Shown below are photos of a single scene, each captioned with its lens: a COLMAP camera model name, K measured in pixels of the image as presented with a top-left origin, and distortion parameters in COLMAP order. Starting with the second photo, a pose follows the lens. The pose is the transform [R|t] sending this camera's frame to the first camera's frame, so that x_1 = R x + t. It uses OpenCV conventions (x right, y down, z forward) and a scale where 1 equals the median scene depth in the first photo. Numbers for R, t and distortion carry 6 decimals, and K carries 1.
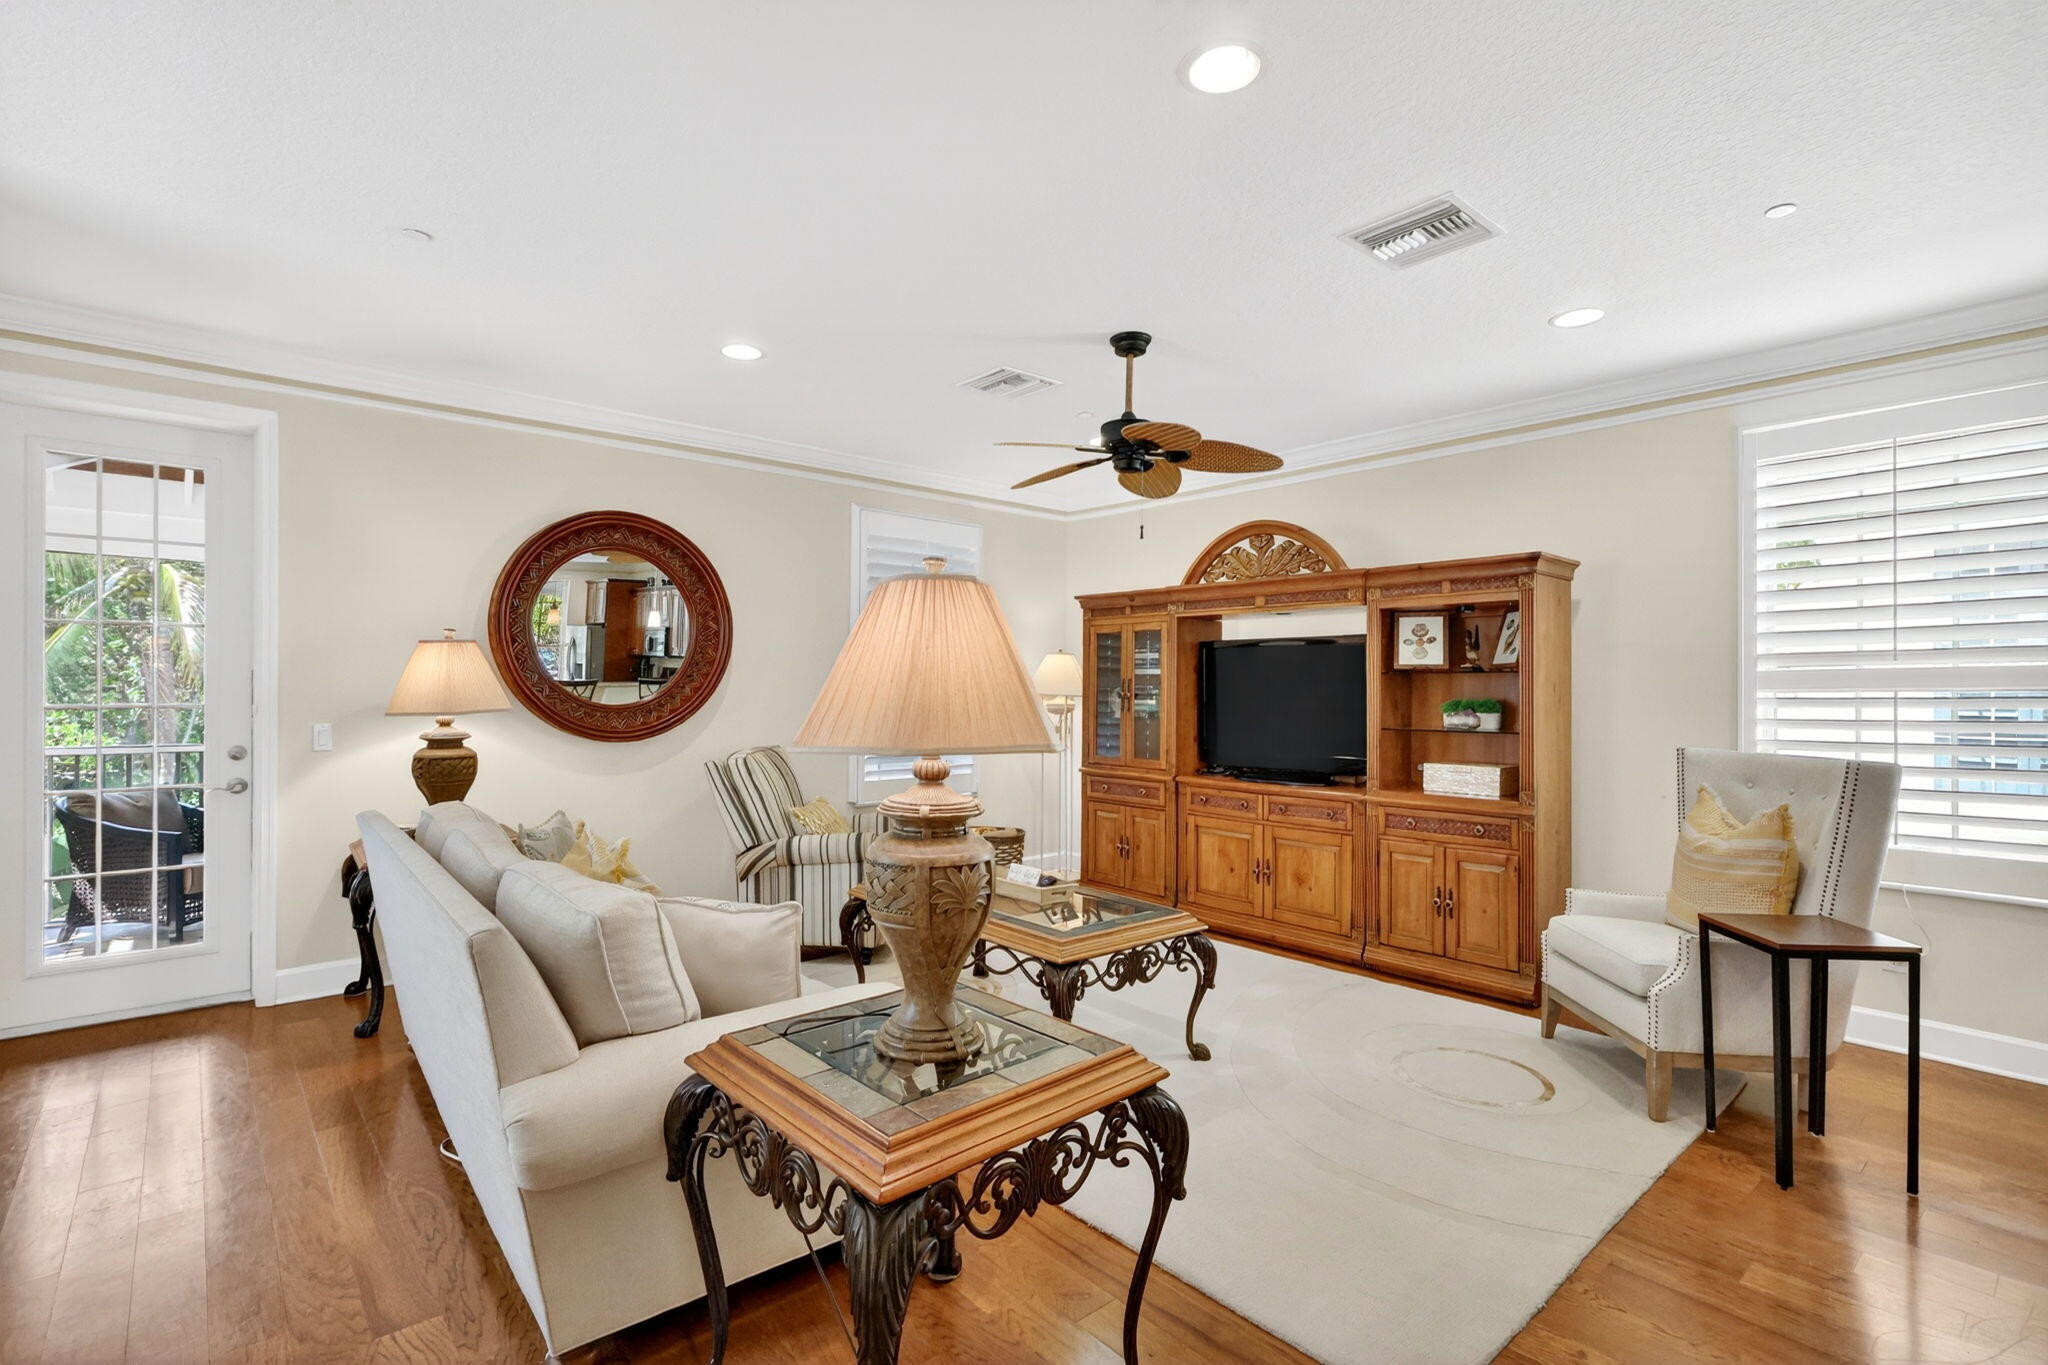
lens RADIAL K [[961.3, 0, 1023.5], [0, 961.3, 682.4], [0, 0, 1]] dist [-0.012878, 0.000492]
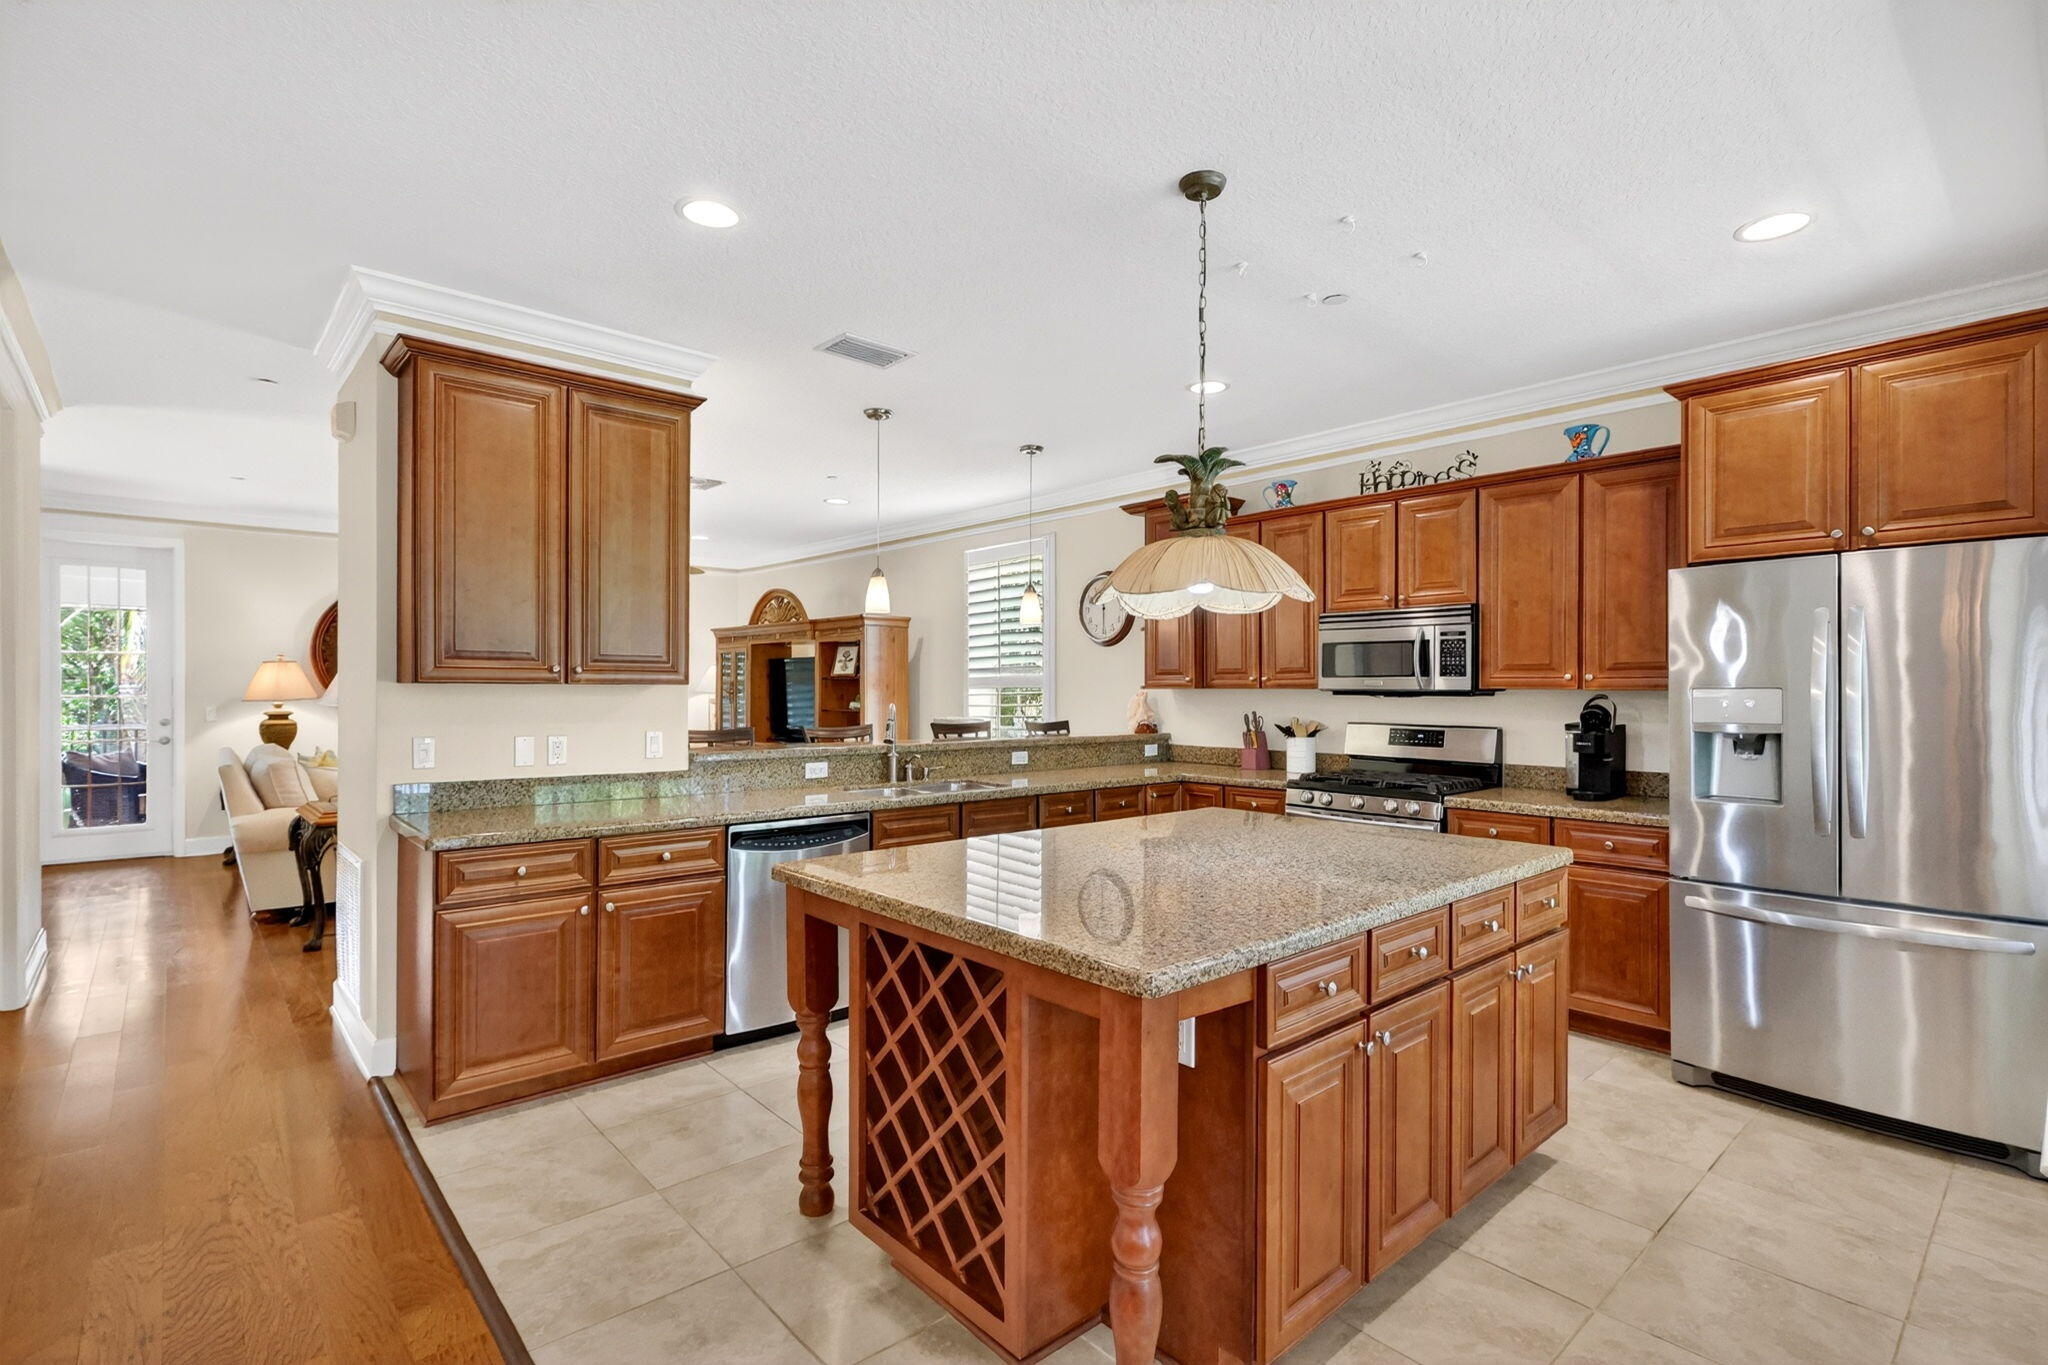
lens RADIAL K [[961.3, 0, 1027.4], [0, 961.3, 692.5], [0, 0, 1]] dist [-0.012878, 0.000492]
pose [[0.999844, 0.000467, 0.017644, 0.755584], [-0.000595, 0.999973, 0.007287, 0.001798], [-0.017640, -0.007296, 0.999818, -0.808691]]
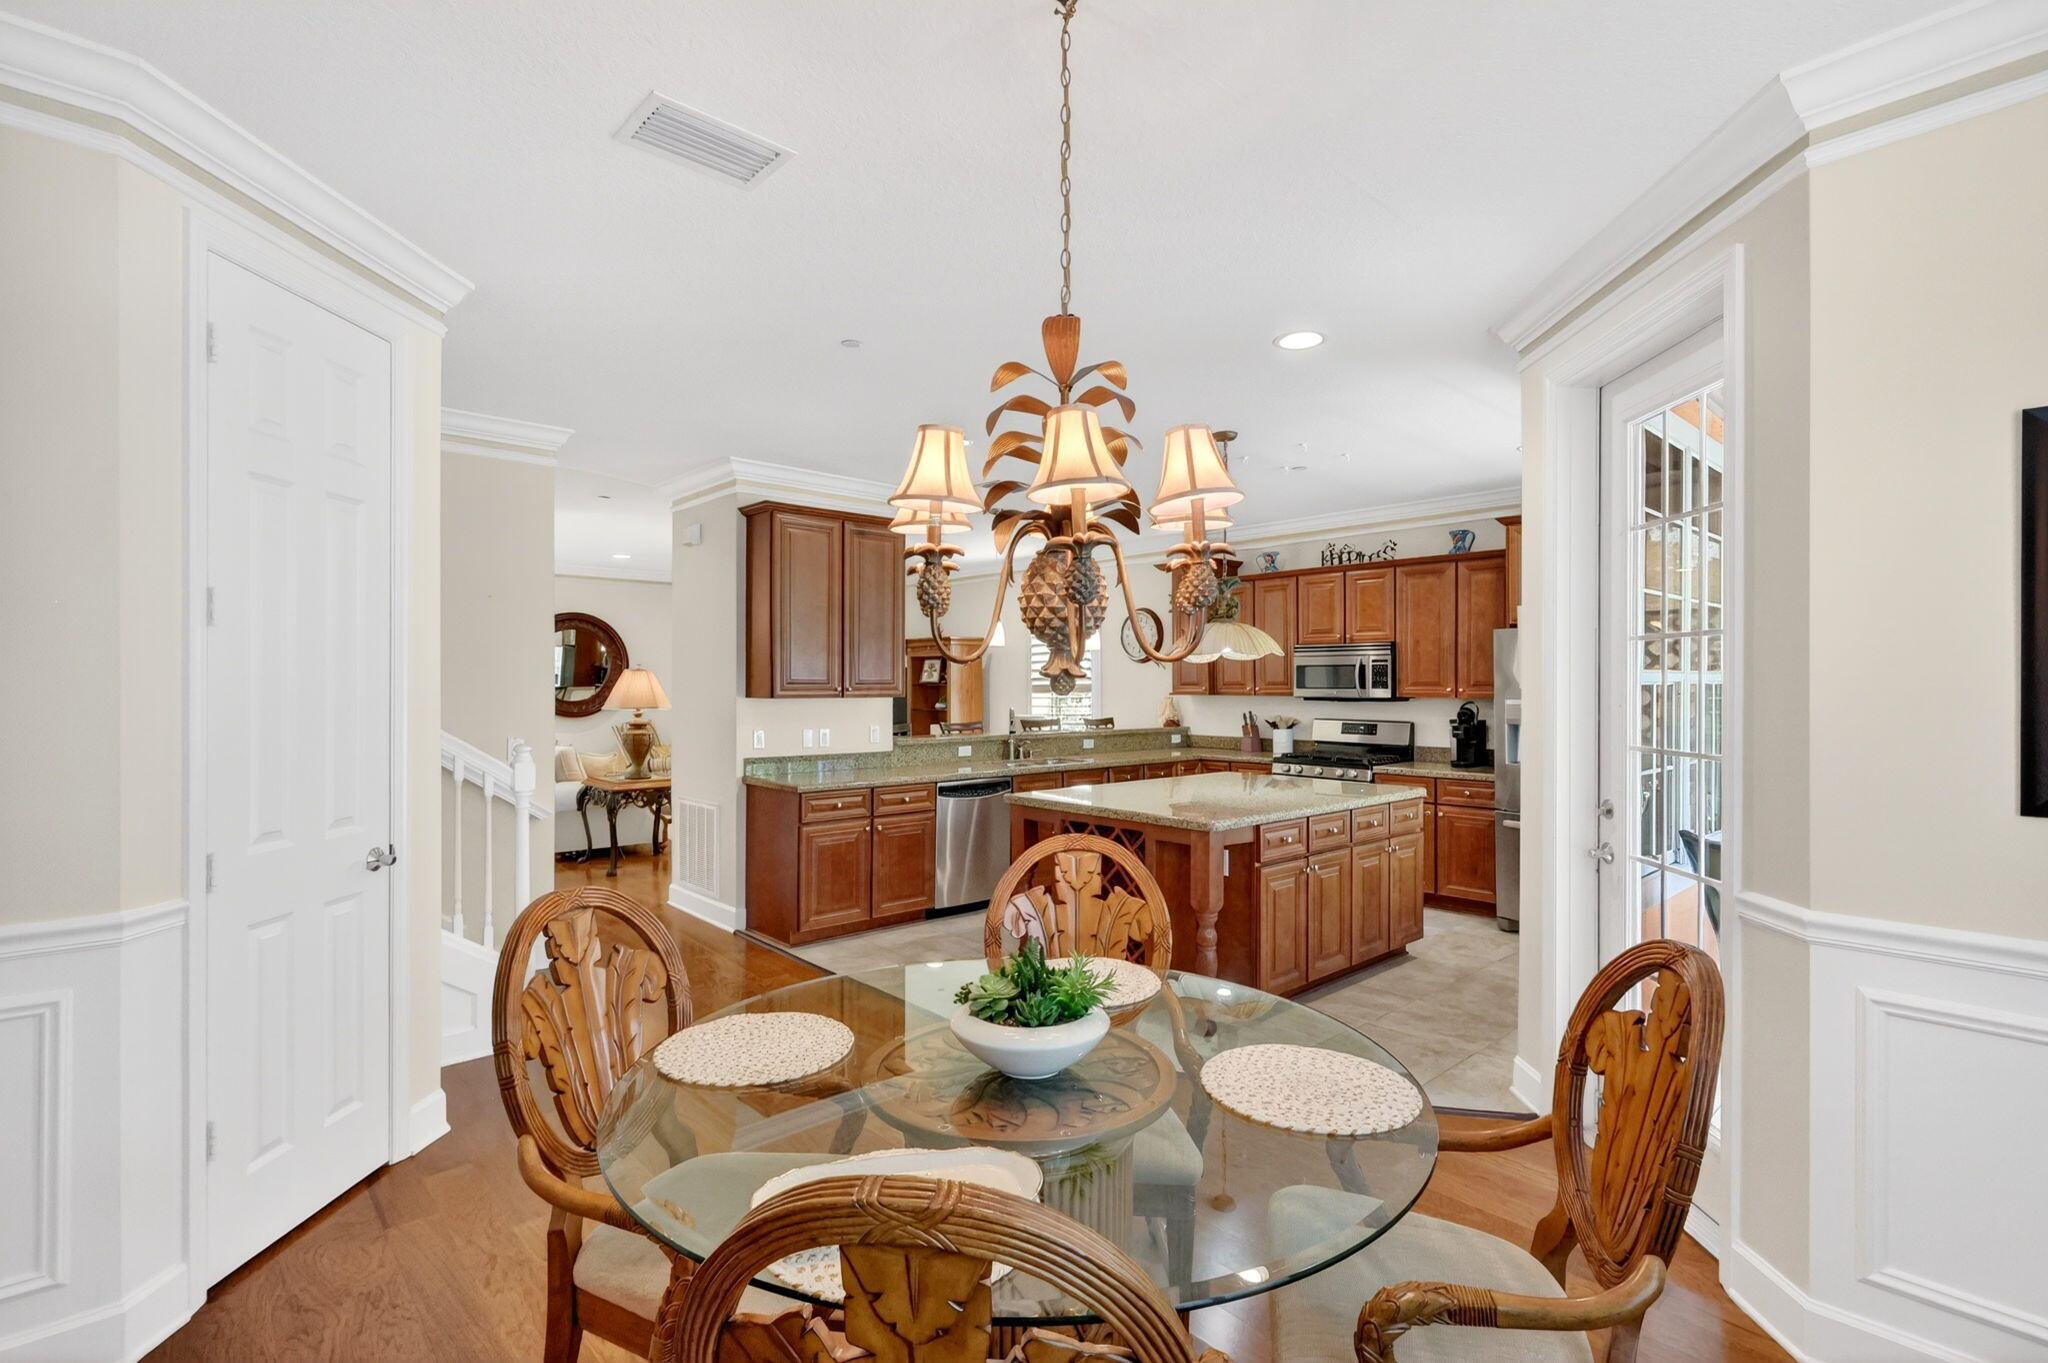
lens RADIAL K [[961.3, 0, 1021.7], [0, 961.3, 678.7], [0, 0, 1]] dist [-0.012878, 0.000492]
pose [[0.999795, -0.001825, 0.020182, 0.613640], [0.001848, 0.999998, -0.001107, -0.023226], [-0.020180, 0.001144, 0.999796, -1.334379]]
